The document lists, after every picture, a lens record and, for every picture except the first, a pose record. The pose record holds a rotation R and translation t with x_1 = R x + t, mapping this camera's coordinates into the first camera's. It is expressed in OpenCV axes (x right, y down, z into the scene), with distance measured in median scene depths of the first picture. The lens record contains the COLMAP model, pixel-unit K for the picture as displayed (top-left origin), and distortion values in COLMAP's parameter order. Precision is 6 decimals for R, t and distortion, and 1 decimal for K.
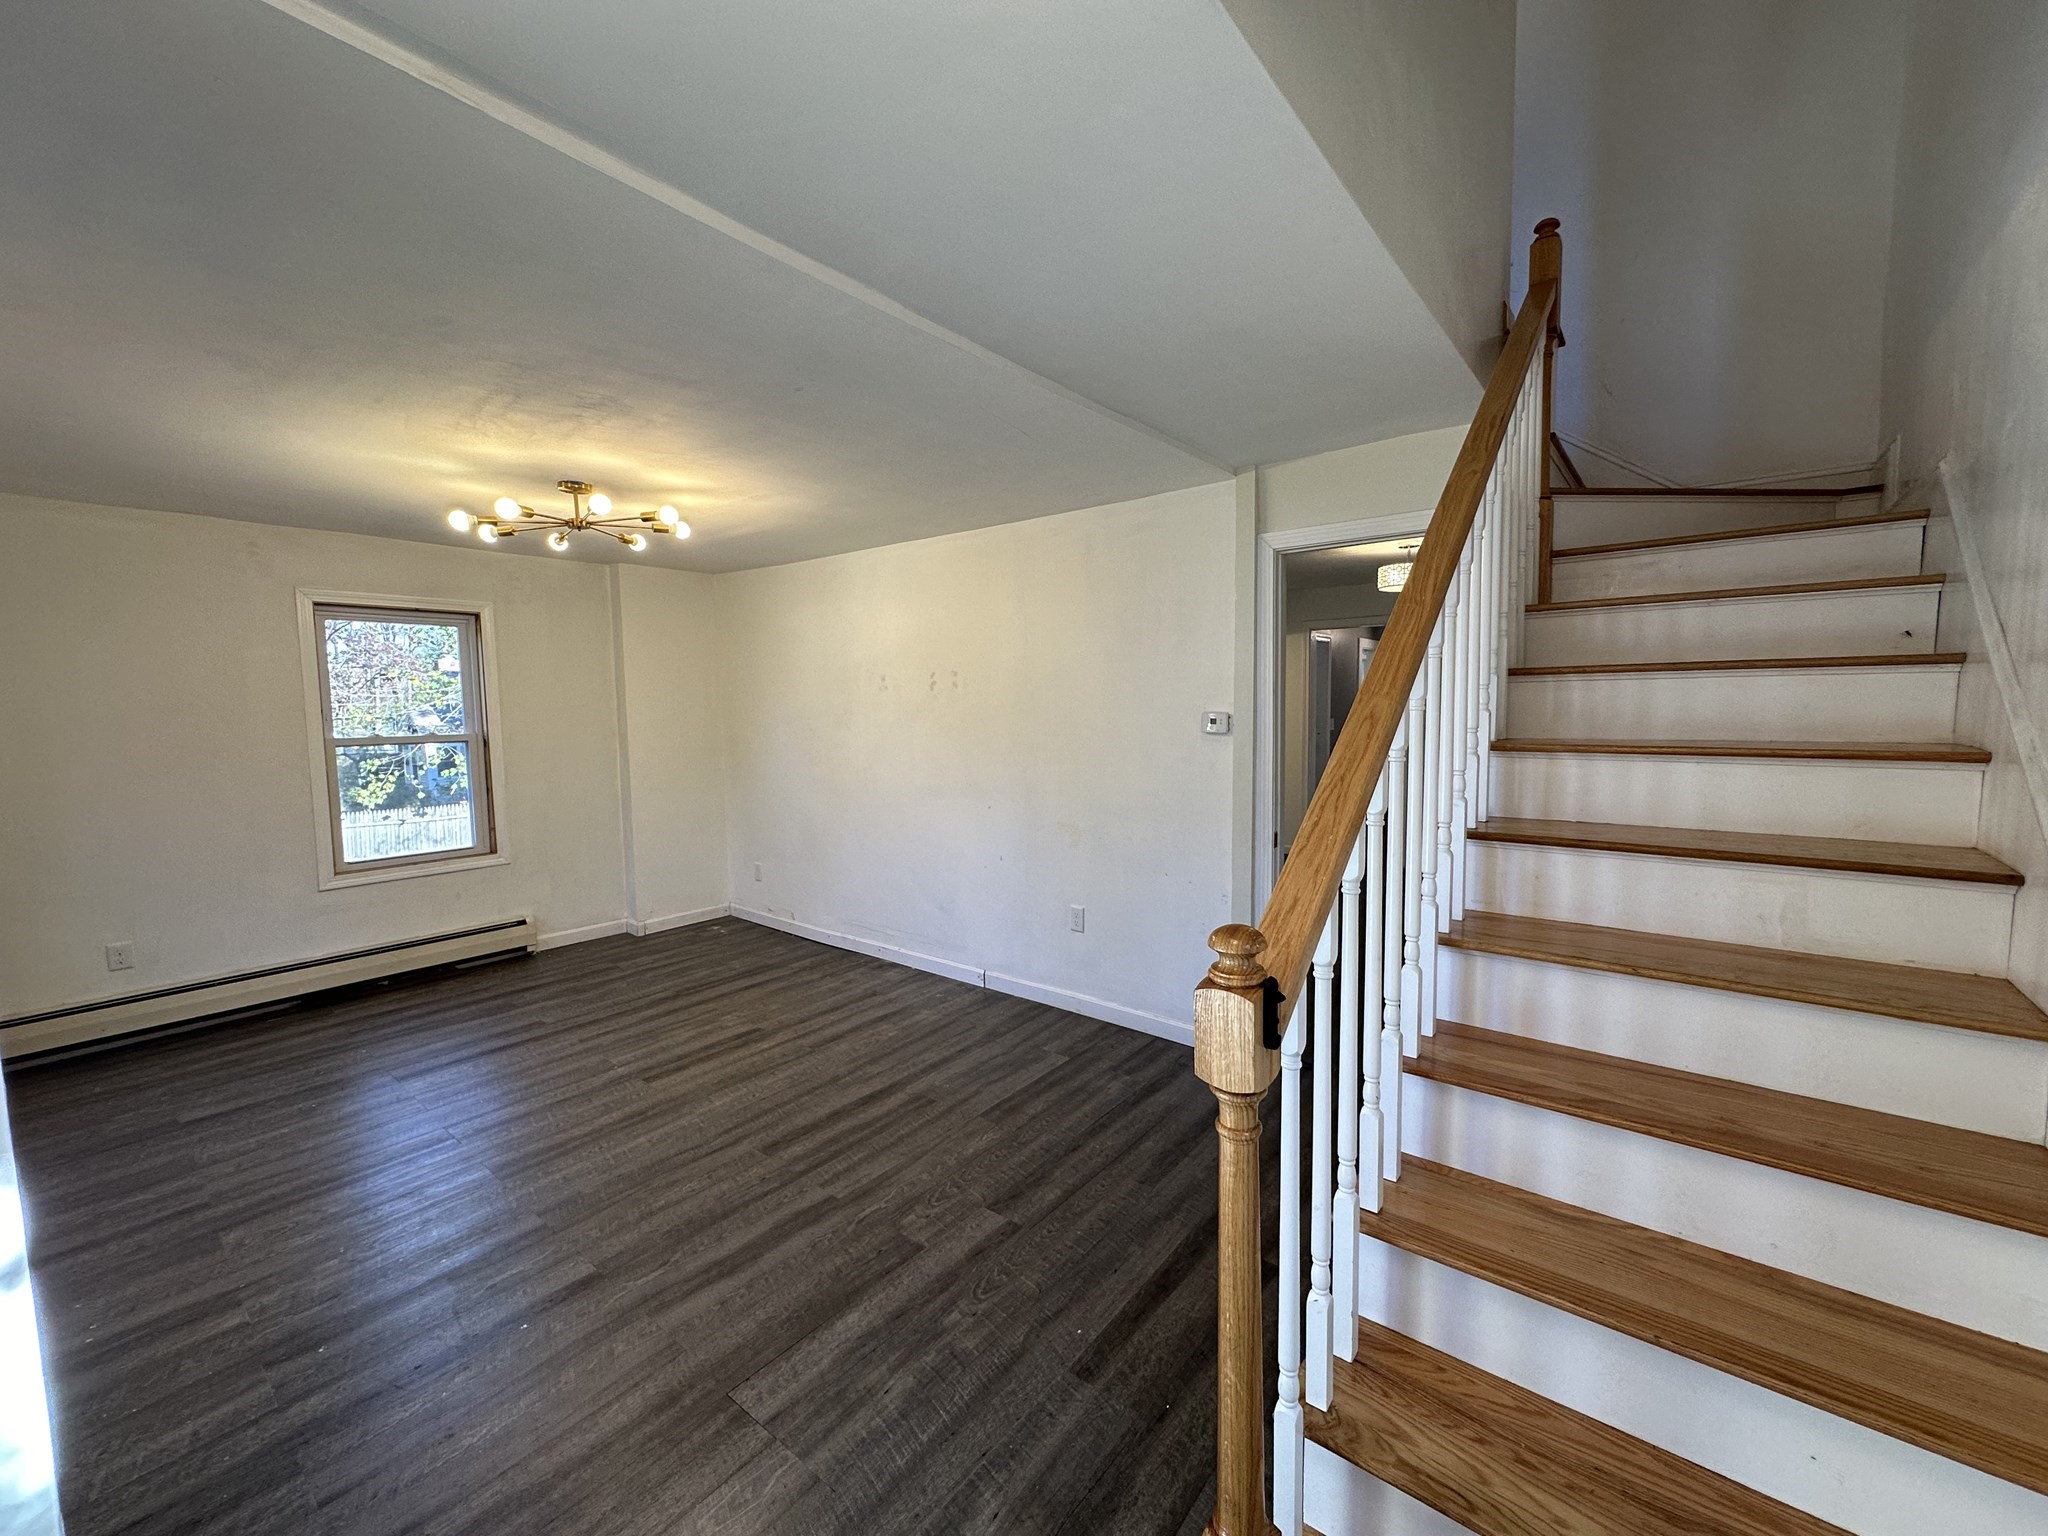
lens RADIAL K [[811.9, 0, 1030.9], [0, 811.9, 764.9], [0, 0, 1]] dist [-0.003428, 0.000621]
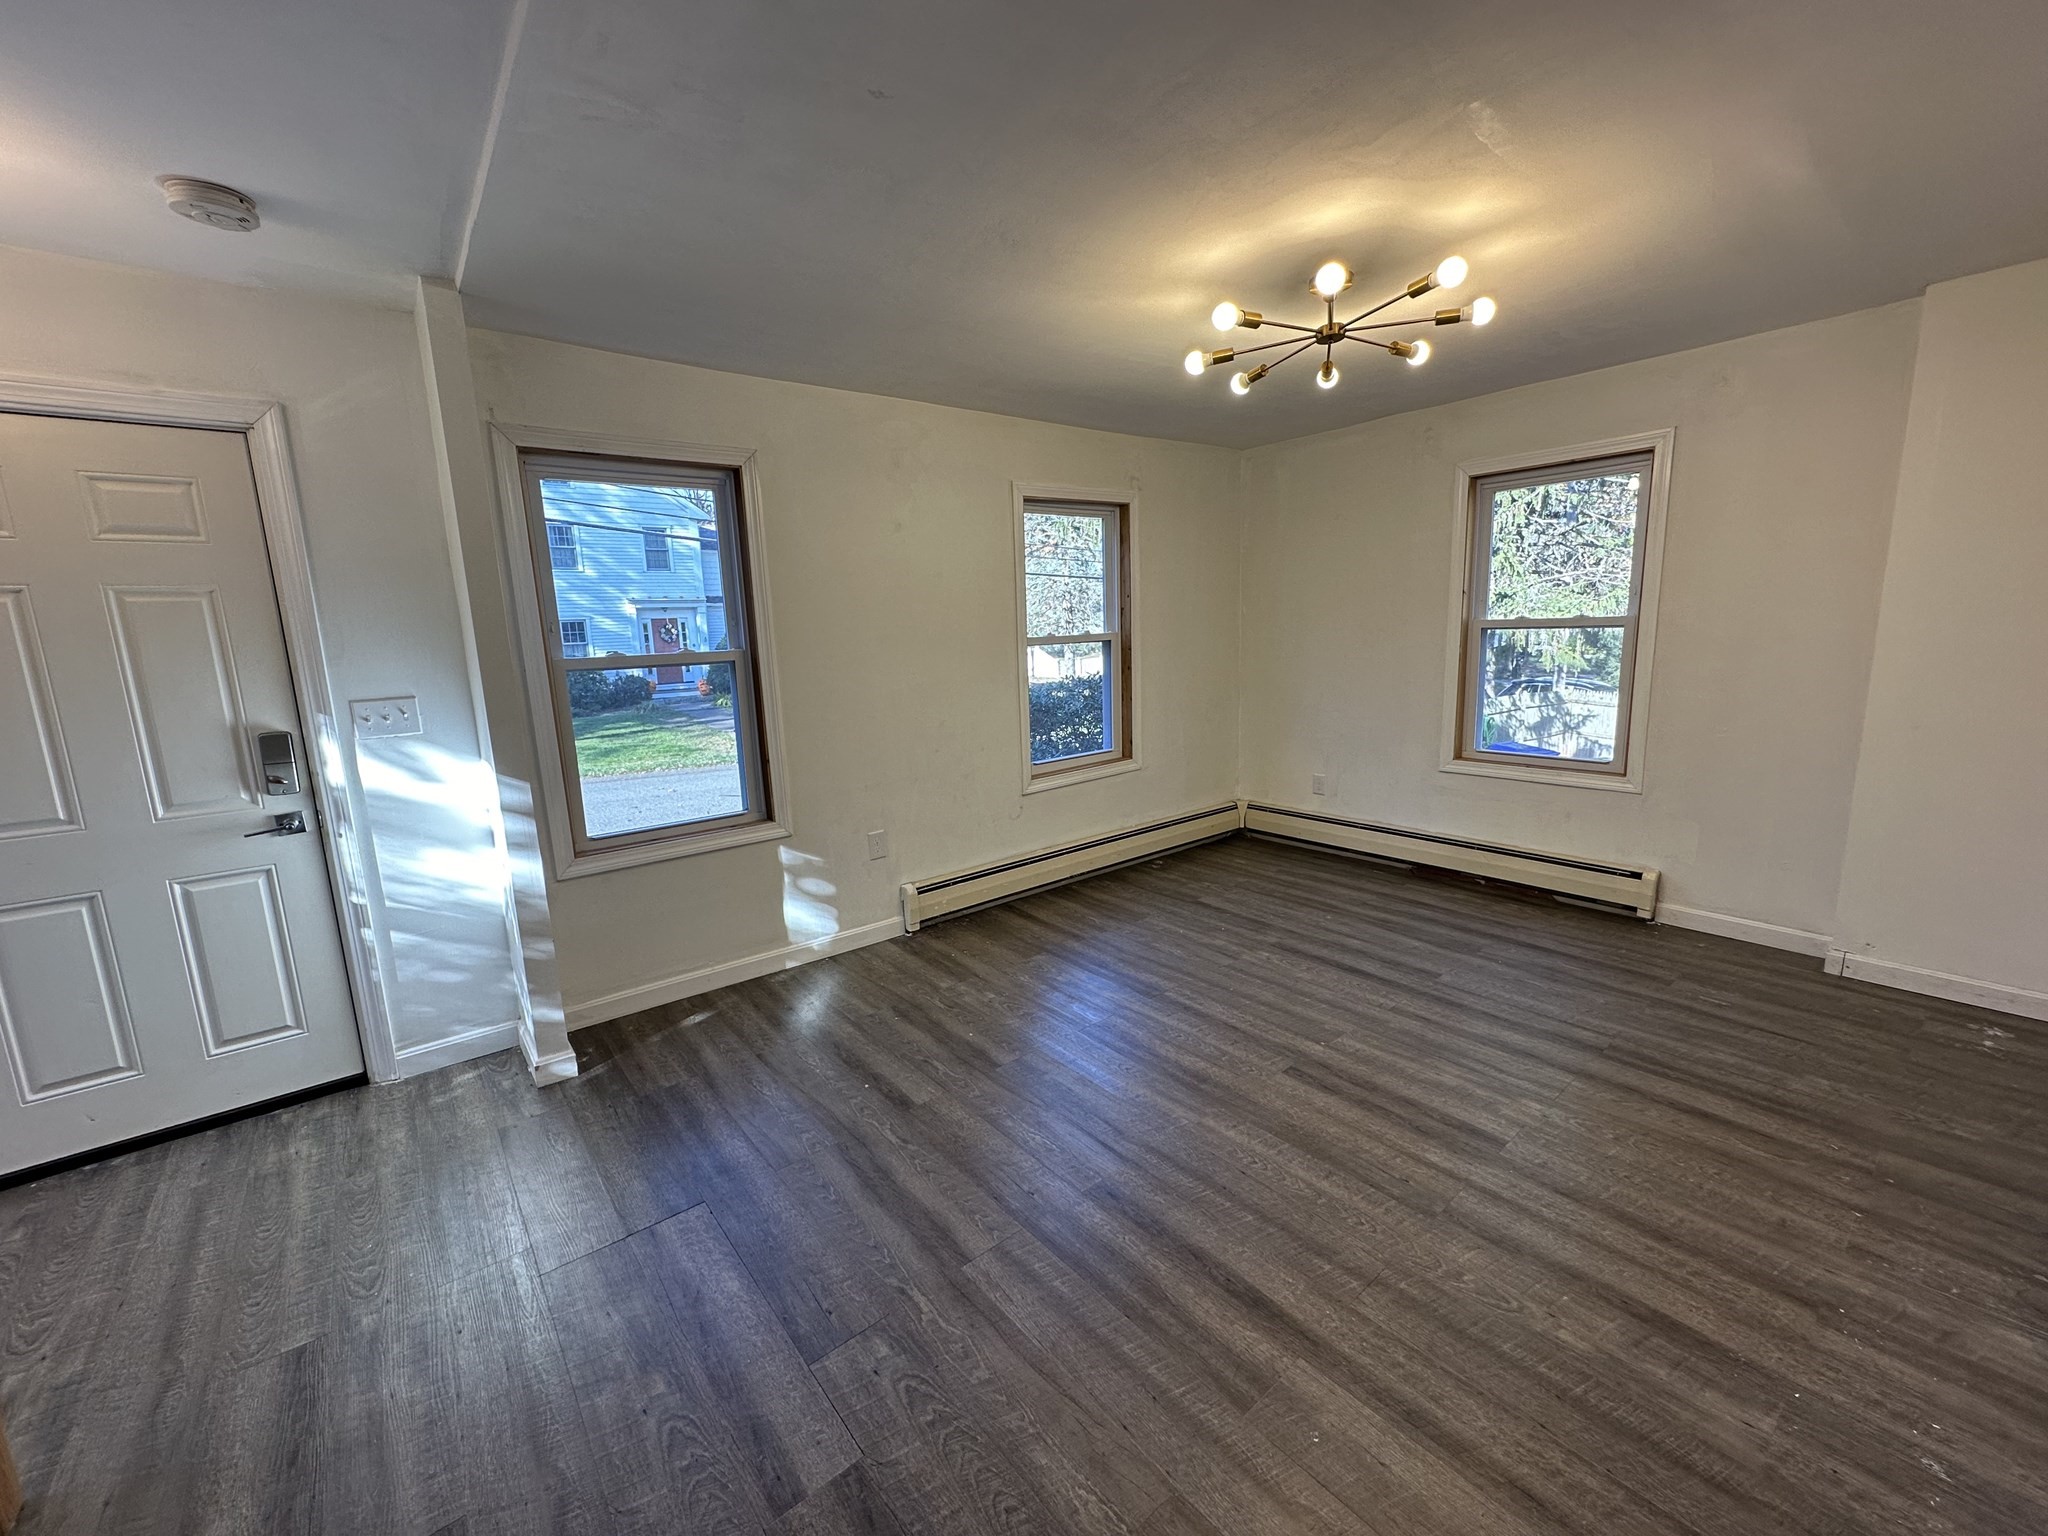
lens RADIAL K [[811.9, 0, 1015.3], [0, 811.9, 769.7], [0, 0, 1]] dist [-0.003428, 0.000621]
pose [[-0.225073, 0.192946, -0.955047, 0.243126], [-0.036694, 0.977823, 0.206195, -0.041302], [0.973651, 0.081453, -0.213001, 0.766150]]
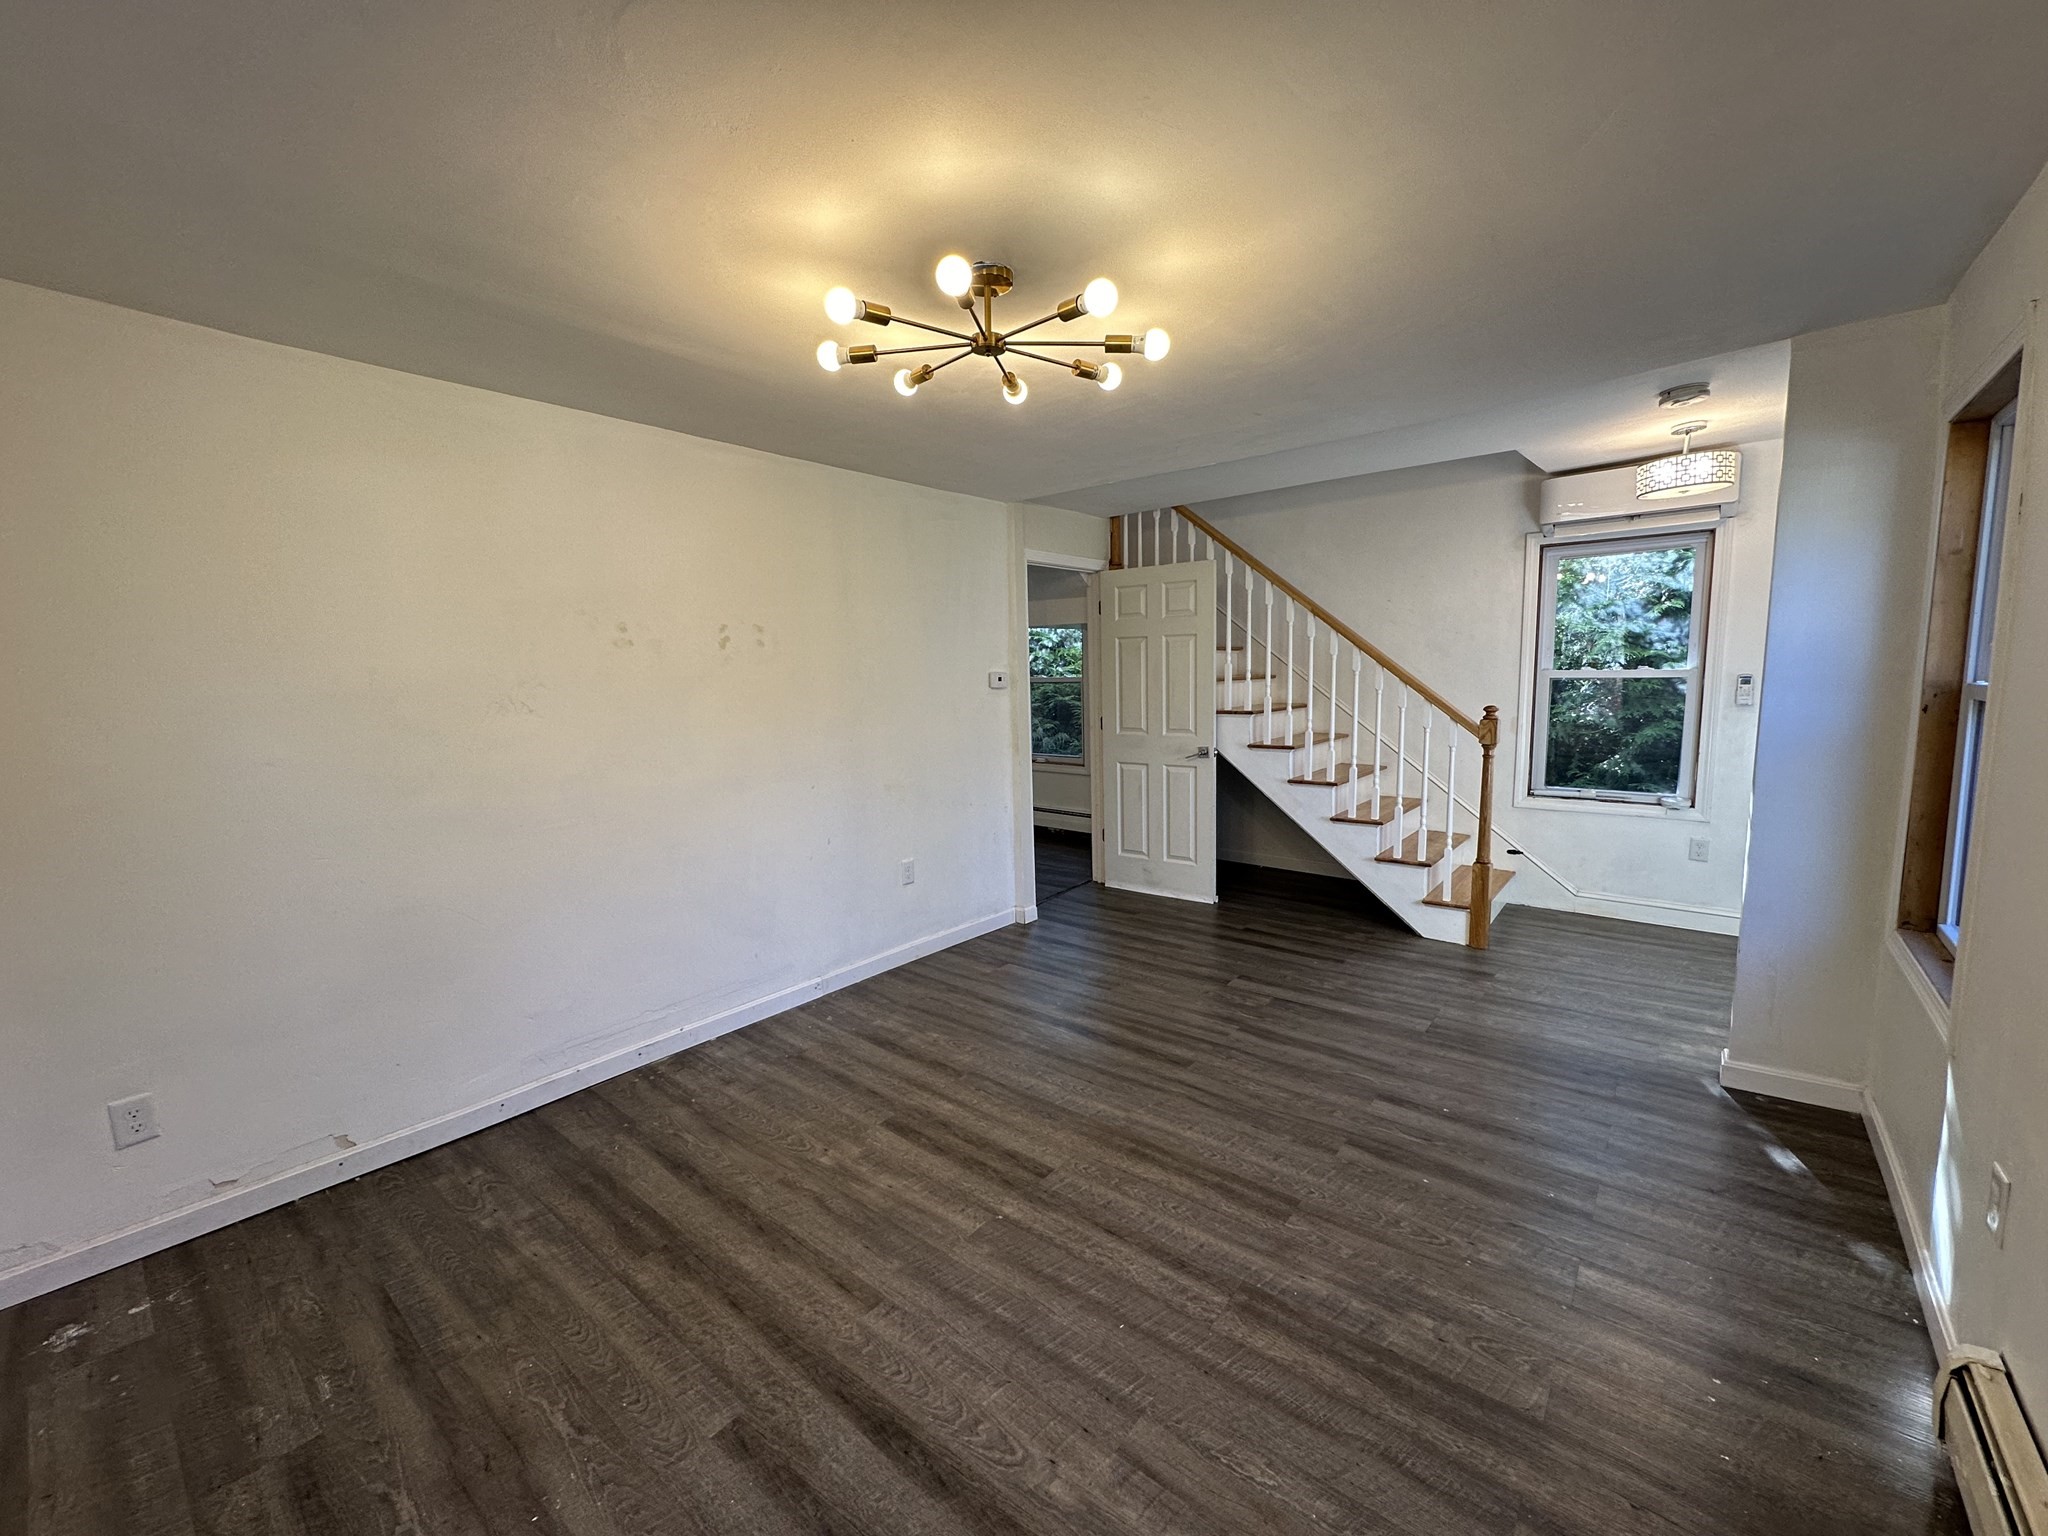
lens RADIAL K [[811.9, 0, 1013.8], [0, 811.9, 761.7], [0, 0, 1]] dist [-0.003428, 0.000621]
pose [[0.029190, -0.099700, 0.994589, -1.001348], [0.102017, 0.990115, 0.096258, -0.040042], [-0.994354, 0.098655, 0.039072, 0.834515]]
